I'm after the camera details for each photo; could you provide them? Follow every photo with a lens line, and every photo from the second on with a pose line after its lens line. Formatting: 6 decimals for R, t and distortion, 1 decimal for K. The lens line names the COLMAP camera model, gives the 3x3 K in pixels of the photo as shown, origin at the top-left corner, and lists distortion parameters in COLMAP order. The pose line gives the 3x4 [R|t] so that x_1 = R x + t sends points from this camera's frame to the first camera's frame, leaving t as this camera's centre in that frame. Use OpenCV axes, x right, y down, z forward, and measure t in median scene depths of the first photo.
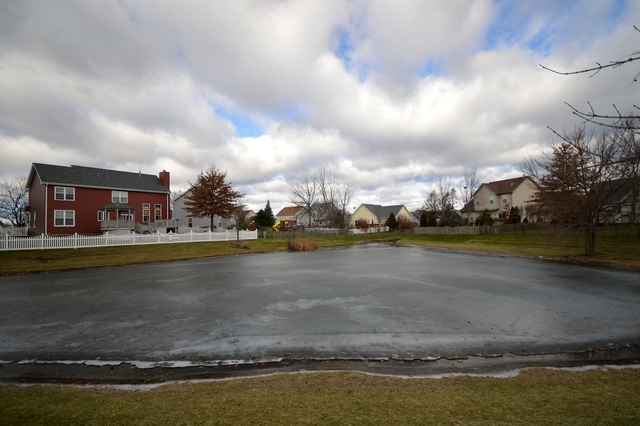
lens RADIAL K [[299.7, 0, 319.0], [0, 299.7, 214.7], [0, 0, 1]] dist [0.003582, 0.000578]
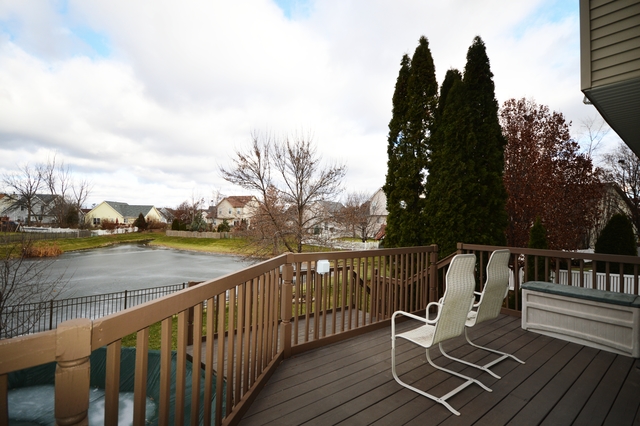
lens RADIAL K [[299.7, 0, 318.8], [0, 299.7, 213.9], [0, 0, 1]] dist [0.003582, 0.000578]
pose [[0.687409, 0.053709, 0.724282, -0.110058], [-0.066719, 0.997715, -0.010663, -0.045993], [-0.723199, -0.040994, 0.689422, -0.193475]]
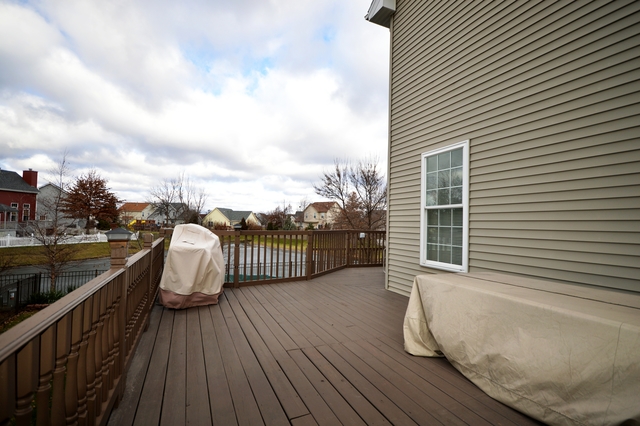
lens RADIAL K [[299.7, 0, 317.0], [0, 299.7, 215.7], [0, 0, 1]] dist [0.003582, 0.000578]
pose [[0.859442, 0.059714, 0.507733, -0.155954], [-0.068423, 0.997655, -0.001514, -0.044752], [-0.506633, -0.033440, 0.861513, -0.261493]]
